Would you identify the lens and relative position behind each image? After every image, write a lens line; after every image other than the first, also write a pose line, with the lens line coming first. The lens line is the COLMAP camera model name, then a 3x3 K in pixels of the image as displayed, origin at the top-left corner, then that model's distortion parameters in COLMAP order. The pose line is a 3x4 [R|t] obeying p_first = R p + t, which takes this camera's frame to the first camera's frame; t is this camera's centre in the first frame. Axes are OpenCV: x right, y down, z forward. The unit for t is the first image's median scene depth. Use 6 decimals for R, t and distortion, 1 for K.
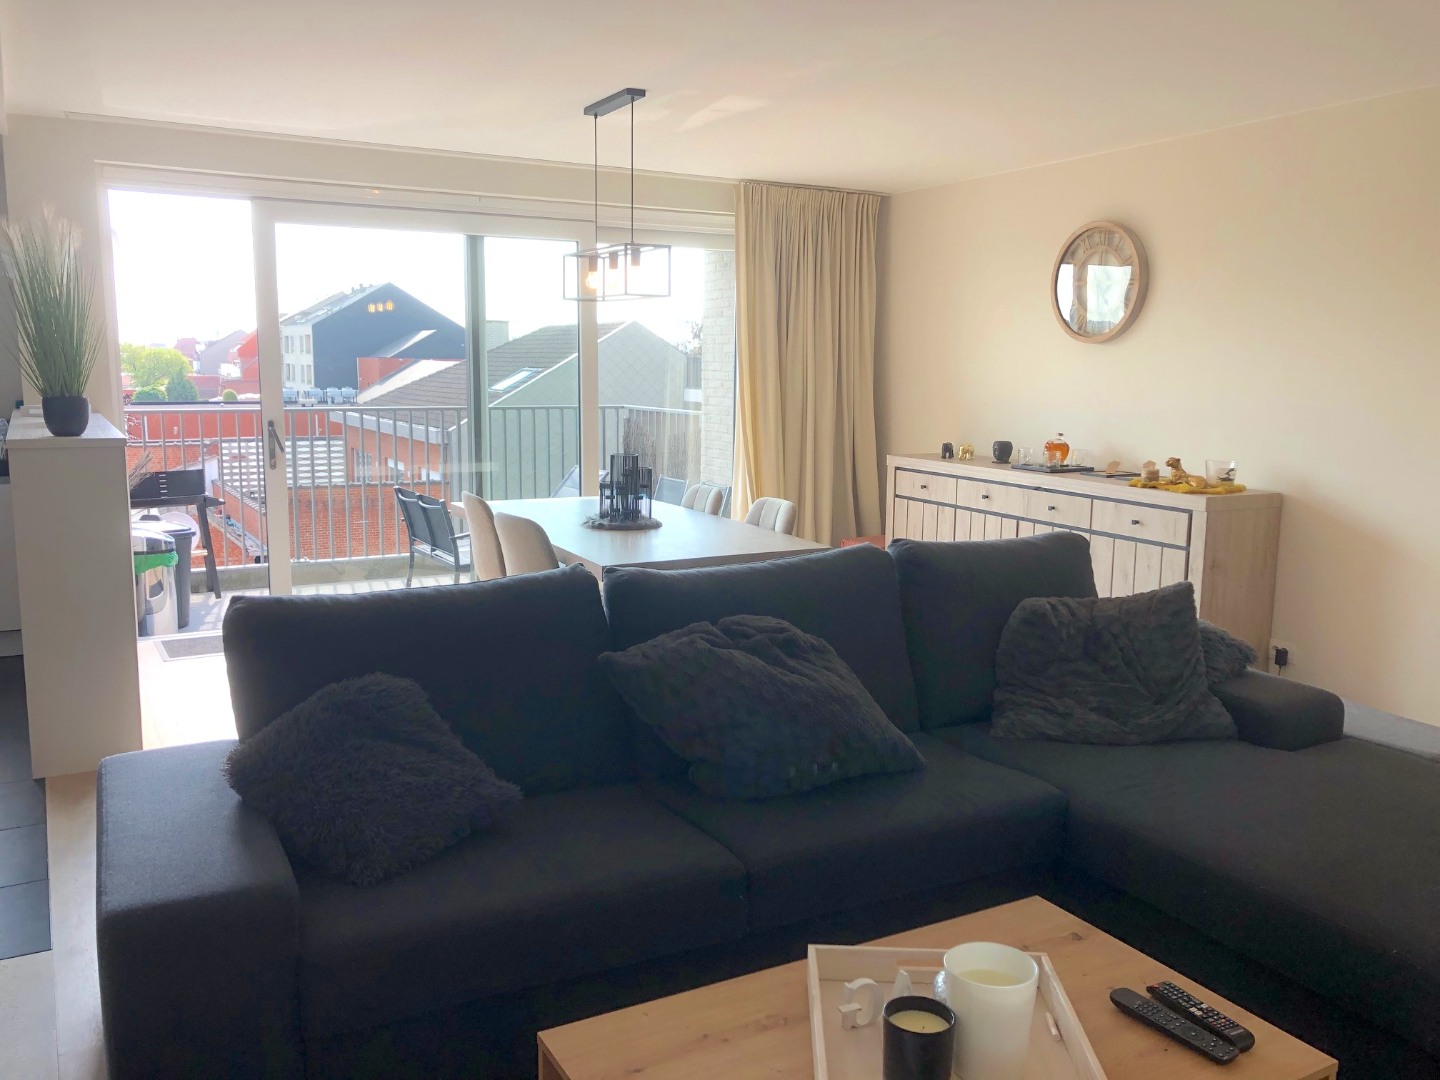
lens RADIAL K [[1199.4, 0, 701.1], [0, 1199.4, 541.0], [0, 0, 1]] dist [0.025563, -0.014432]
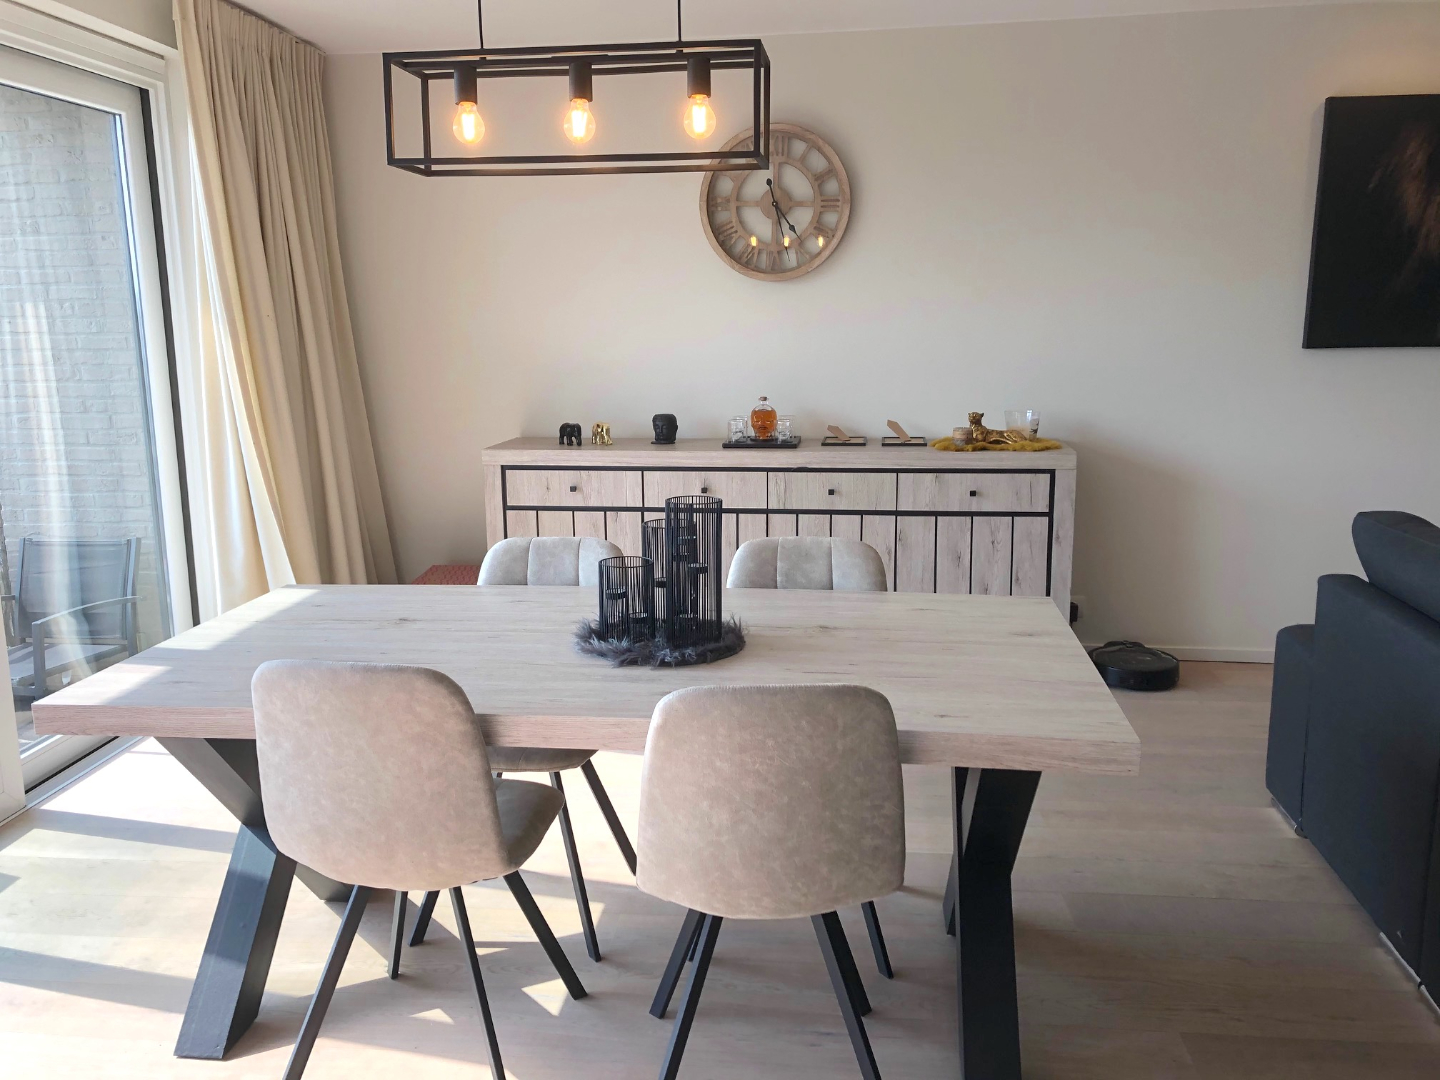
lens RADIAL K [[1177.9, 0, 709.9], [0, 1177.9, 548.6], [0, 0, 1]] dist [0.112079, -0.181233]
pose [[0.559310, -0.178681, 0.809472, -0.359278], [0.141830, 0.982721, 0.118926, -0.087644], [-0.816736, 0.048291, 0.574988, 0.581091]]
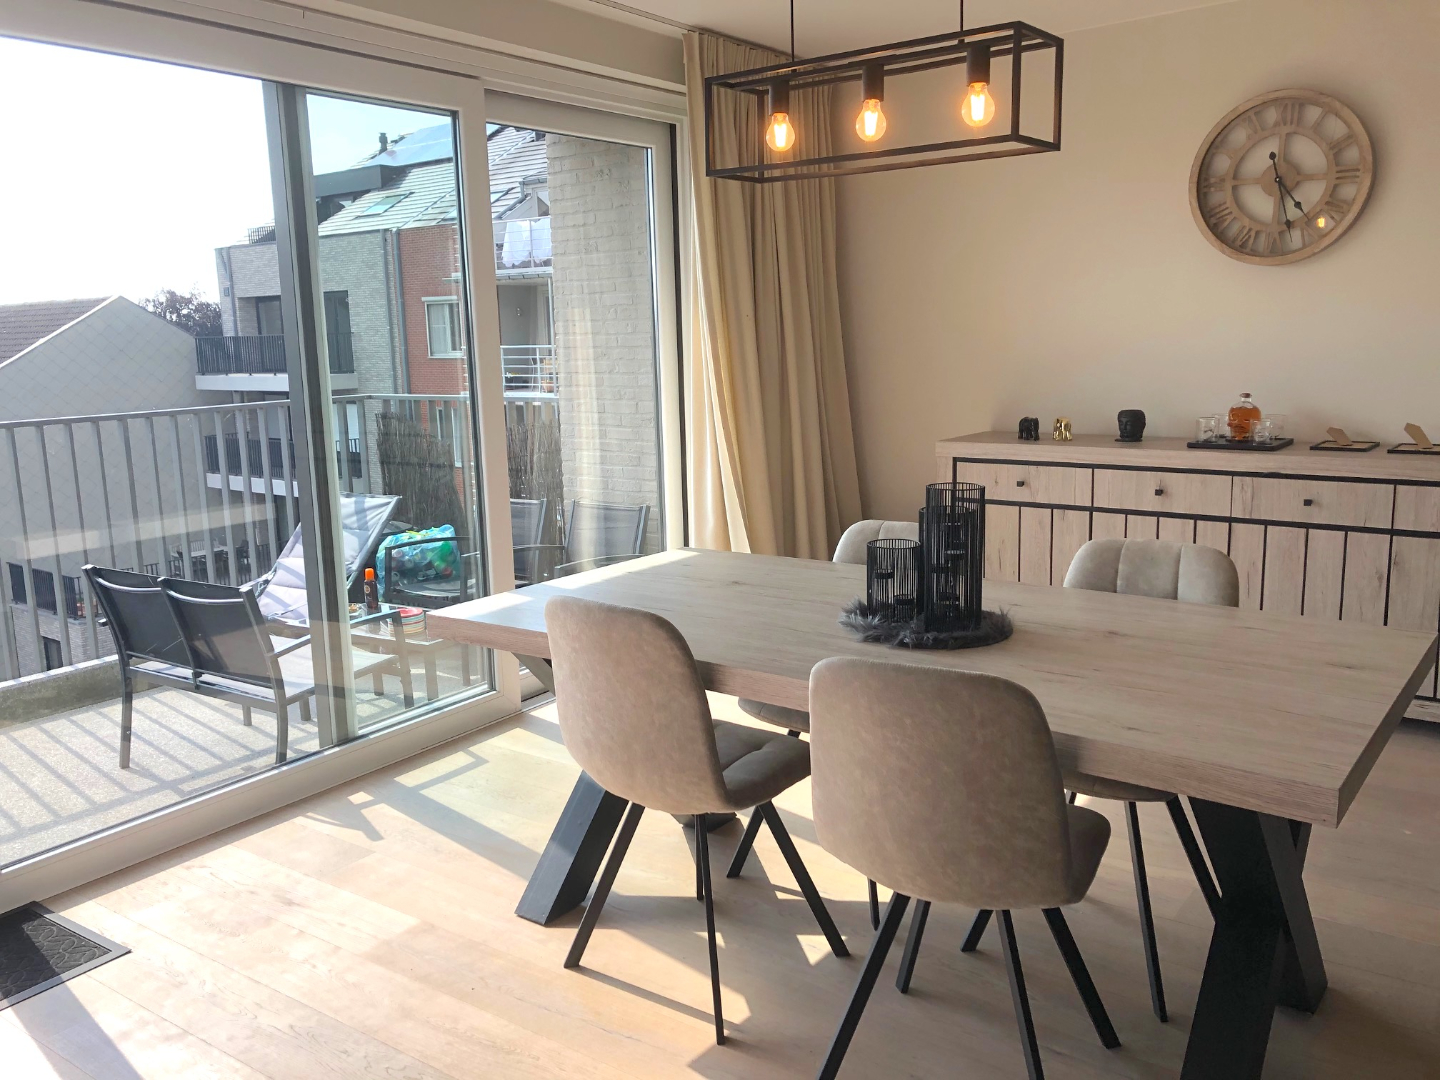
lens RADIAL K [[1191.2, 0, 714.7], [0, 1191.2, 537.4], [0, 0, 1]] dist [0.030693, -0.005339]
pose [[0.899950, -0.109702, 0.421966, -0.285432], [0.100929, 0.993957, 0.043151, -0.066427], [-0.424150, 0.003755, 0.905584, 0.487547]]
